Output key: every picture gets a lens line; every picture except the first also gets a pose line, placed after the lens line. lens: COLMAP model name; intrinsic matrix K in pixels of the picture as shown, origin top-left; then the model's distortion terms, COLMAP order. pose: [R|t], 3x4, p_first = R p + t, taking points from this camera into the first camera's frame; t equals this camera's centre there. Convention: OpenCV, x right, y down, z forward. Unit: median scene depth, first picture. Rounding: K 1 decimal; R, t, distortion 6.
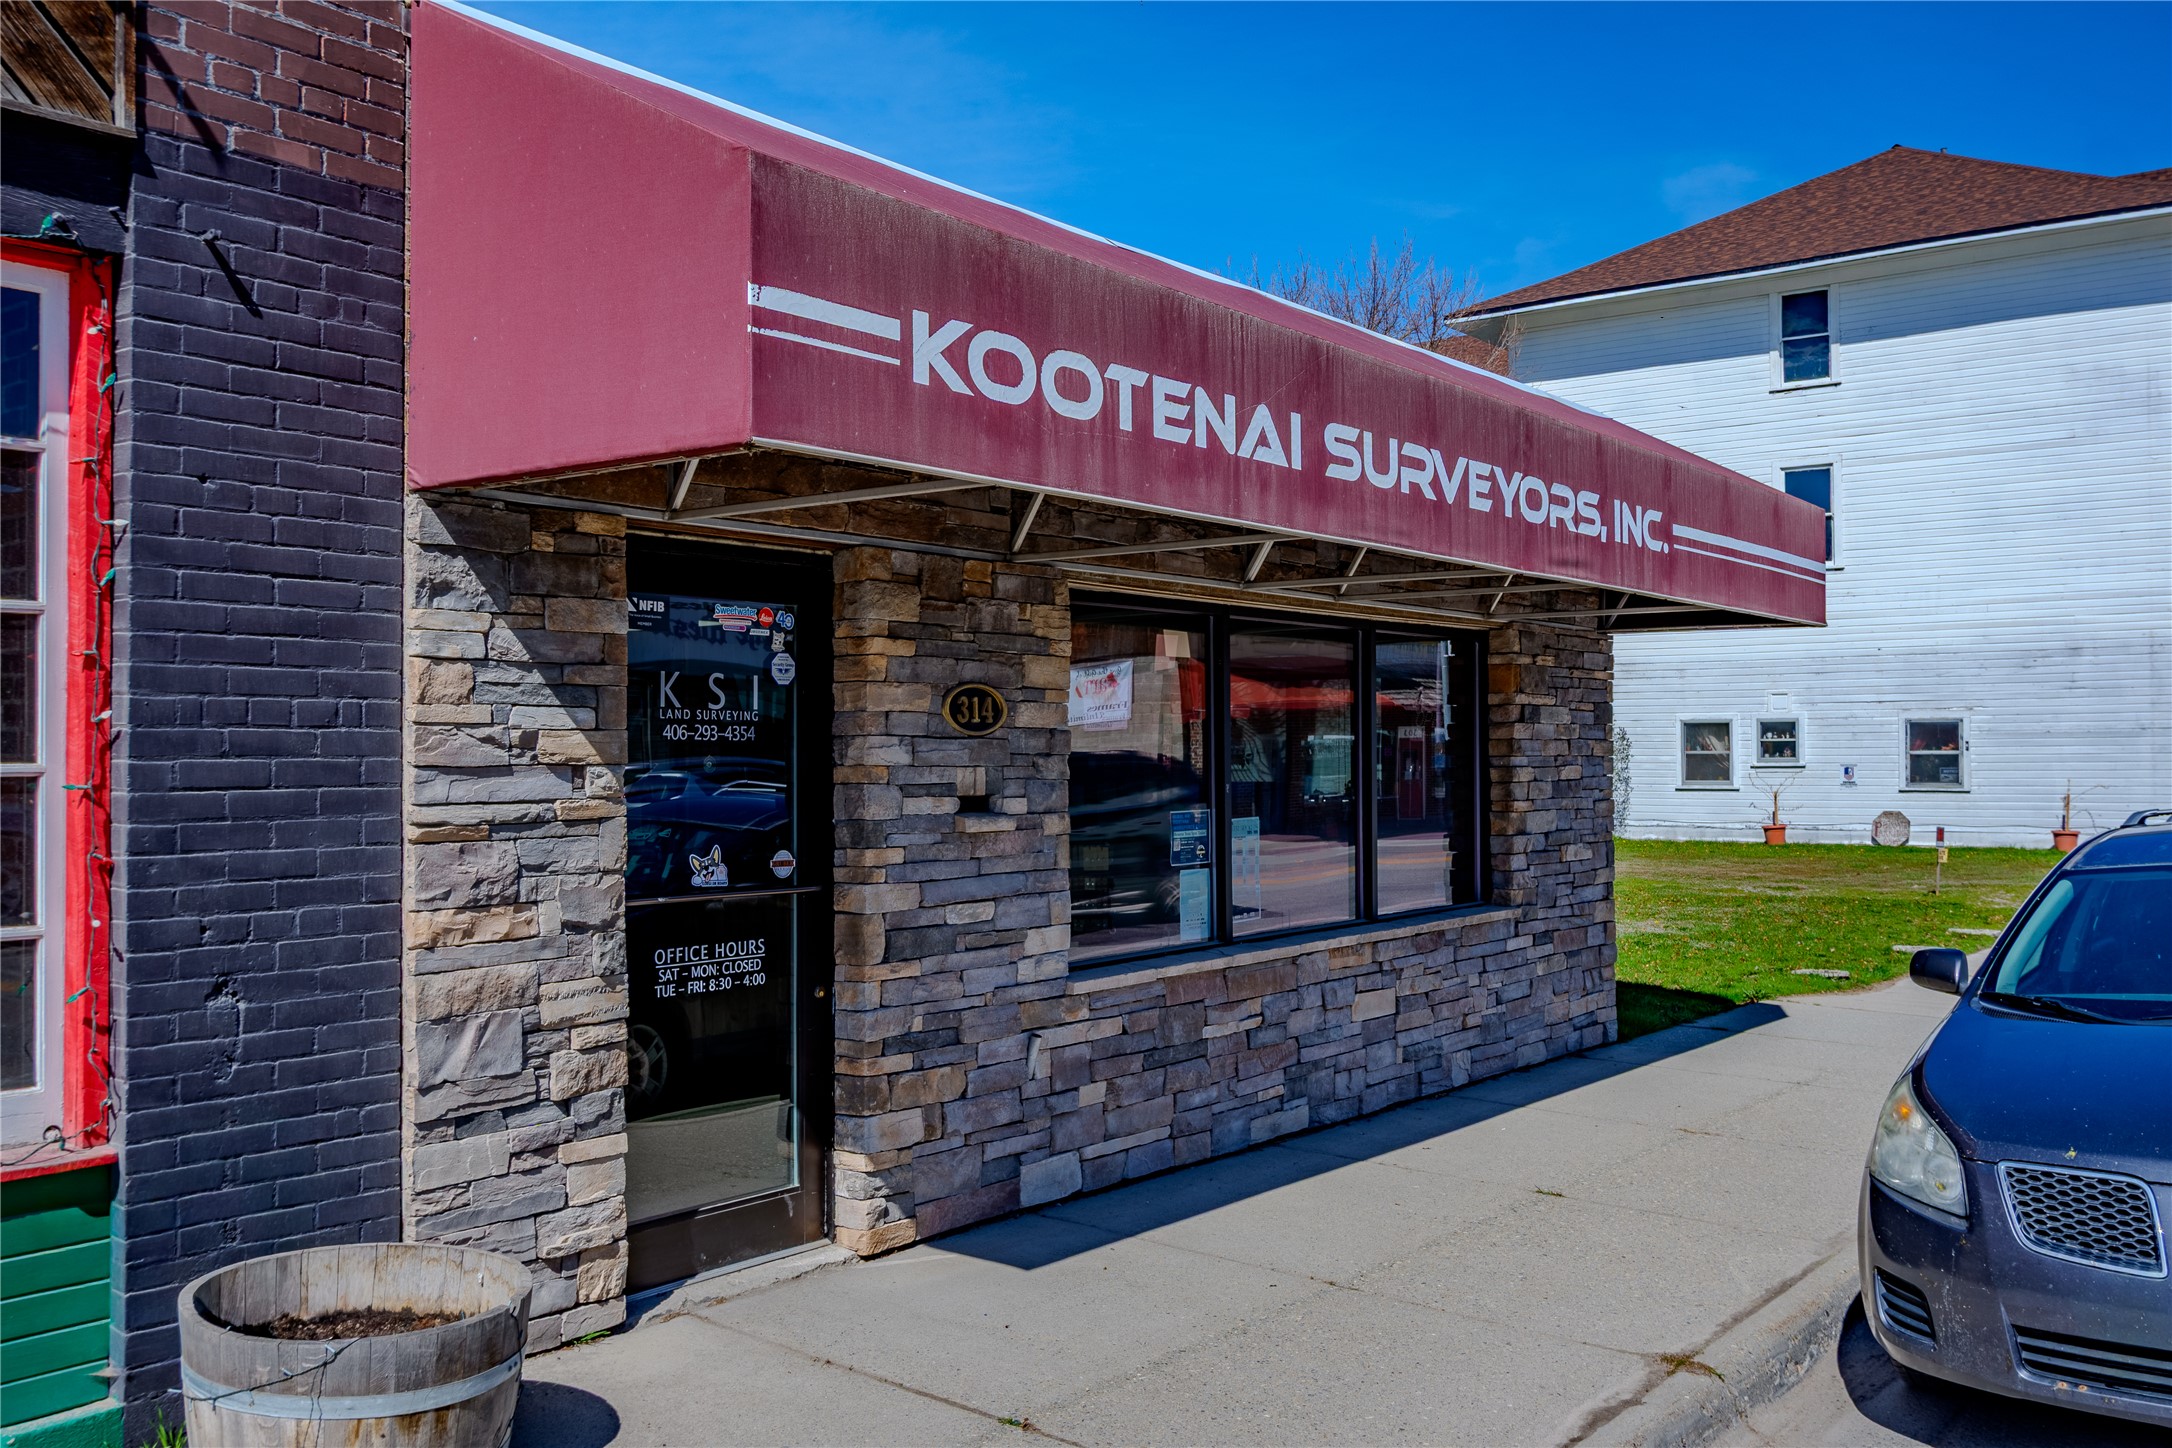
lens RADIAL K [[1990.7, 0, 1086.0], [0, 1990.7, 724.0], [0, 0, 1]] dist [-0.001125, -0.003678]
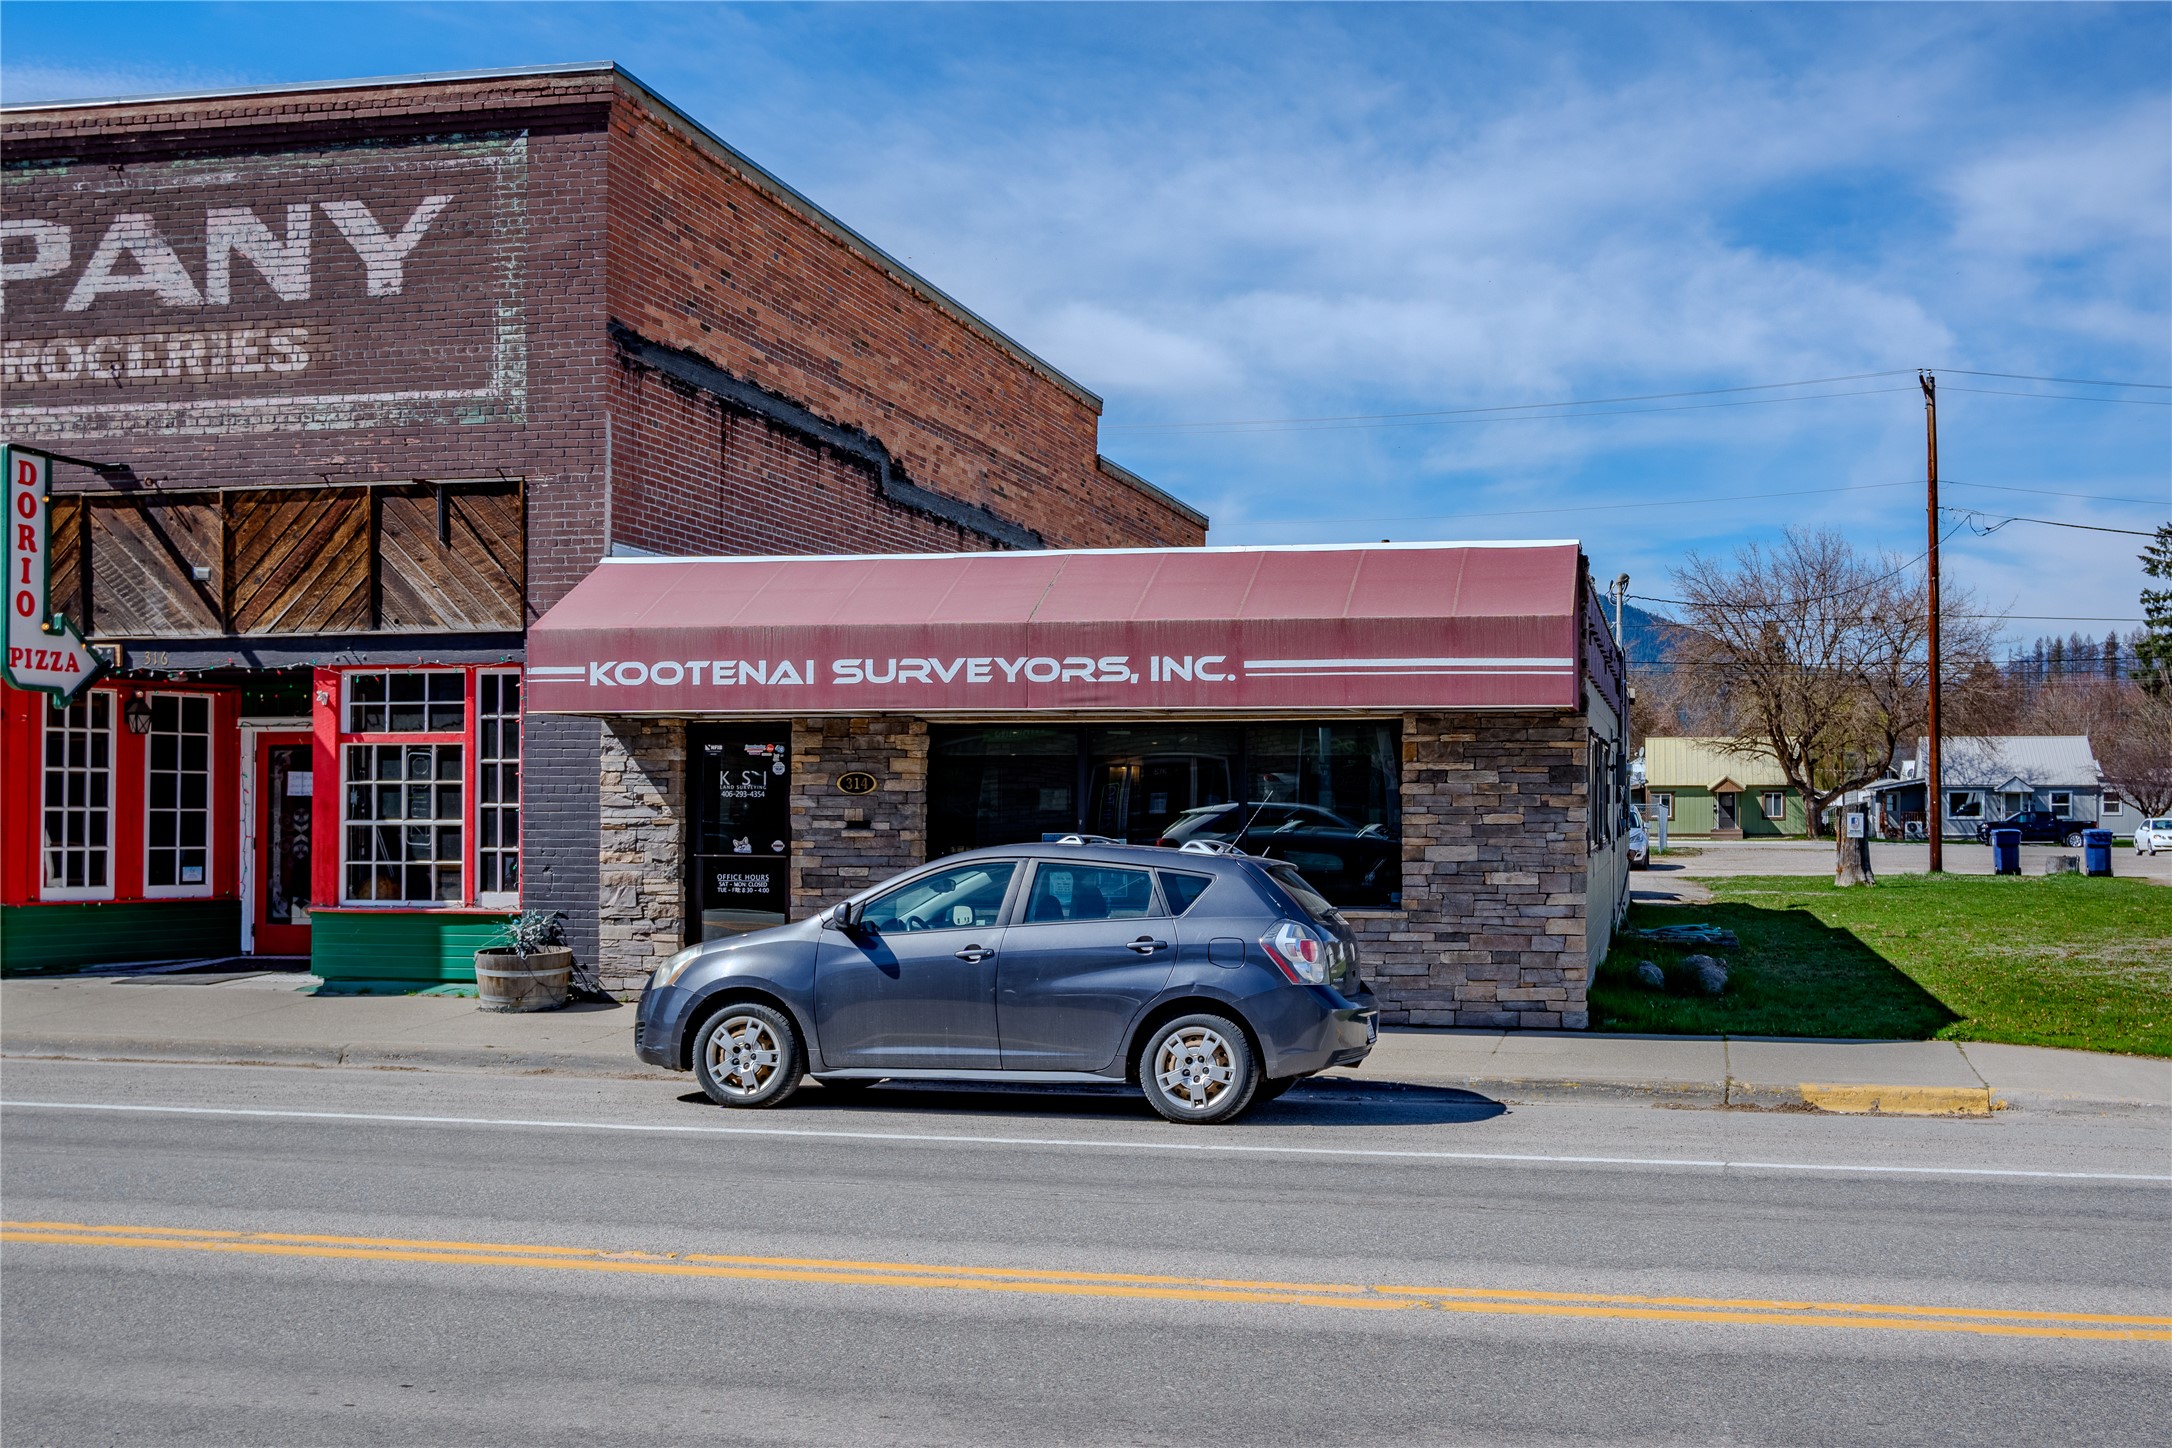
lens RADIAL K [[2263.2, 0, 1086.0], [0, 2263.2, 724.0], [0, 0, 1]] dist [-0.045533, 0.006266]
pose [[0.385676, -0.023371, -0.922338, 2.598578], [0.012284, 0.999721, -0.020195, -0.020869], [0.922552, -0.003541, 0.385856, 0.252499]]
